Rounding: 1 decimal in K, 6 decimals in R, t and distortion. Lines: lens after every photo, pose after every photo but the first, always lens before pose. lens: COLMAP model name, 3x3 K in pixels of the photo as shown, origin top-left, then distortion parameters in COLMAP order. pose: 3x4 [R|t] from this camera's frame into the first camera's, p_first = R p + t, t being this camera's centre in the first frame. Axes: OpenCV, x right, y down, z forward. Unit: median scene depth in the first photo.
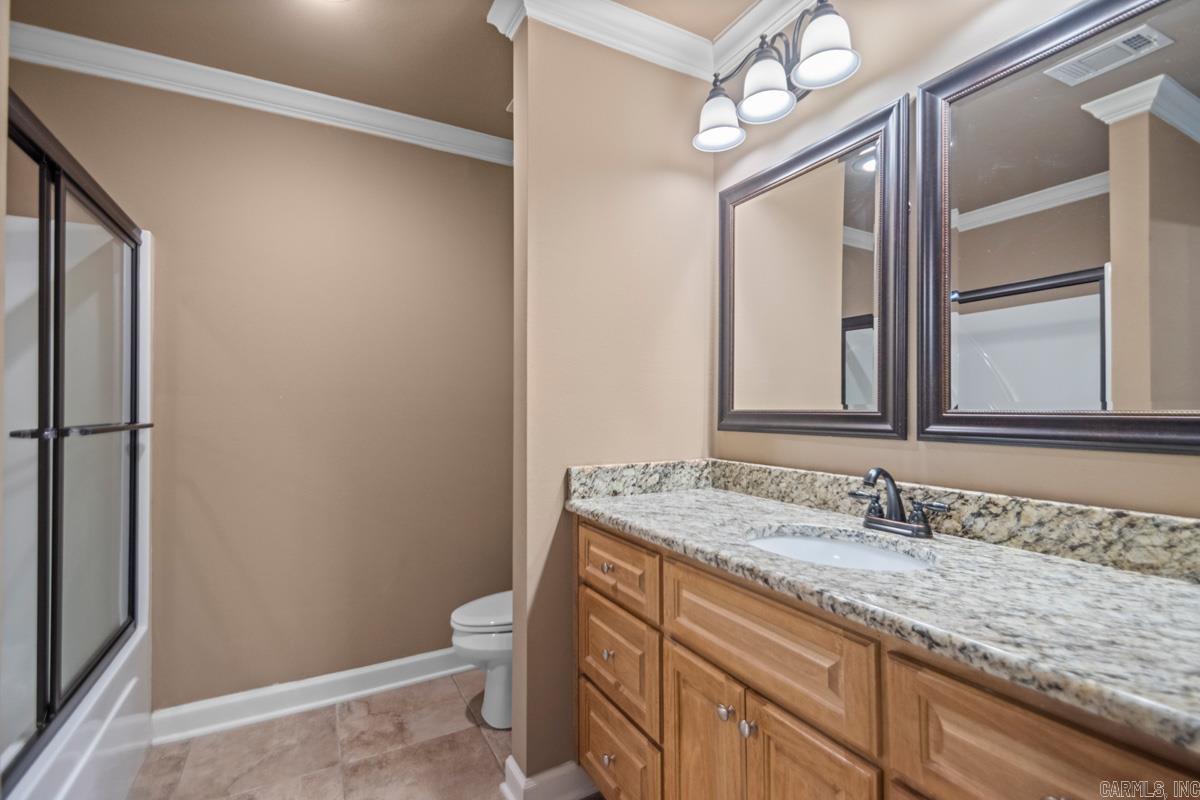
lens RADIAL K [[565.6, 0, 610.5], [0, 565.6, 411.4], [0, 0, 1]] dist [0.003103, -0.000221]
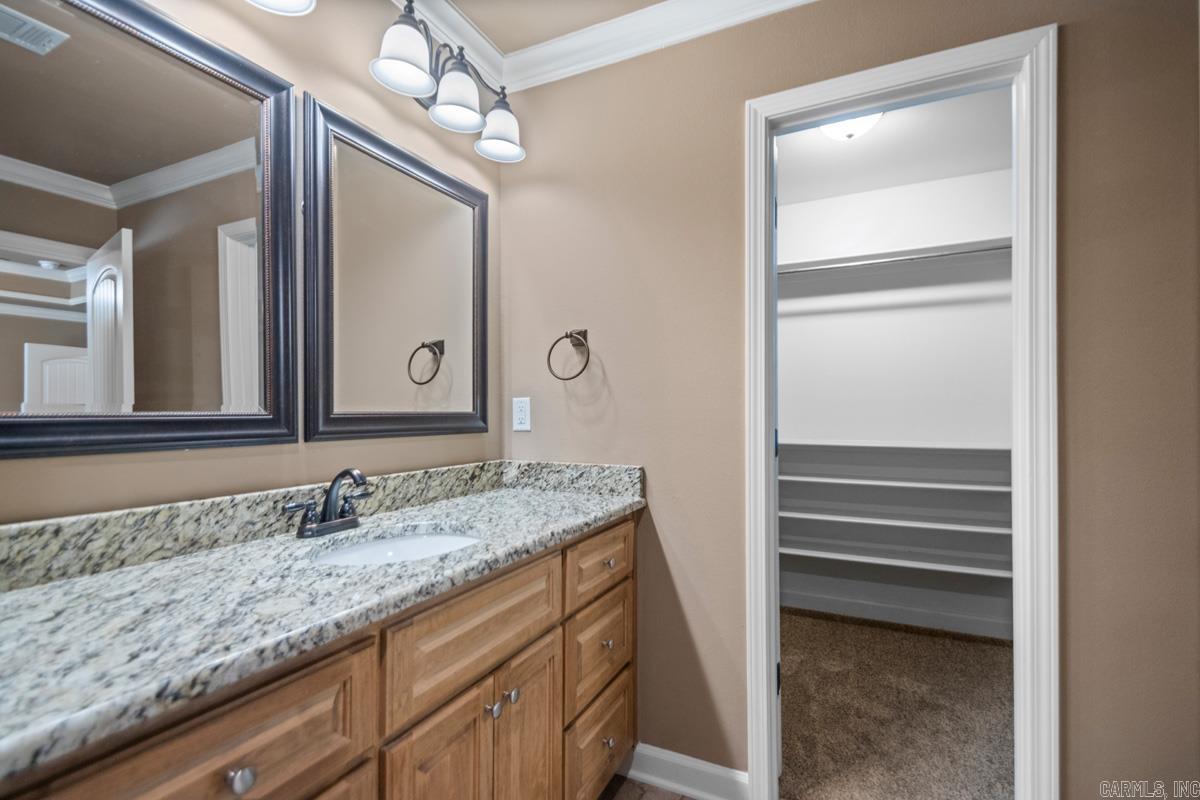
lens RADIAL K [[566.0, 0, 604.5], [0, 566.0, 431.8], [0, 0, 1]] dist [0.020039, -0.000123]
pose [[-0.595614, -0.028489, 0.802766, -0.656905], [0.007495, 0.999130, 0.041018, -0.005524], [-0.803236, 0.030448, -0.594882, 1.309858]]
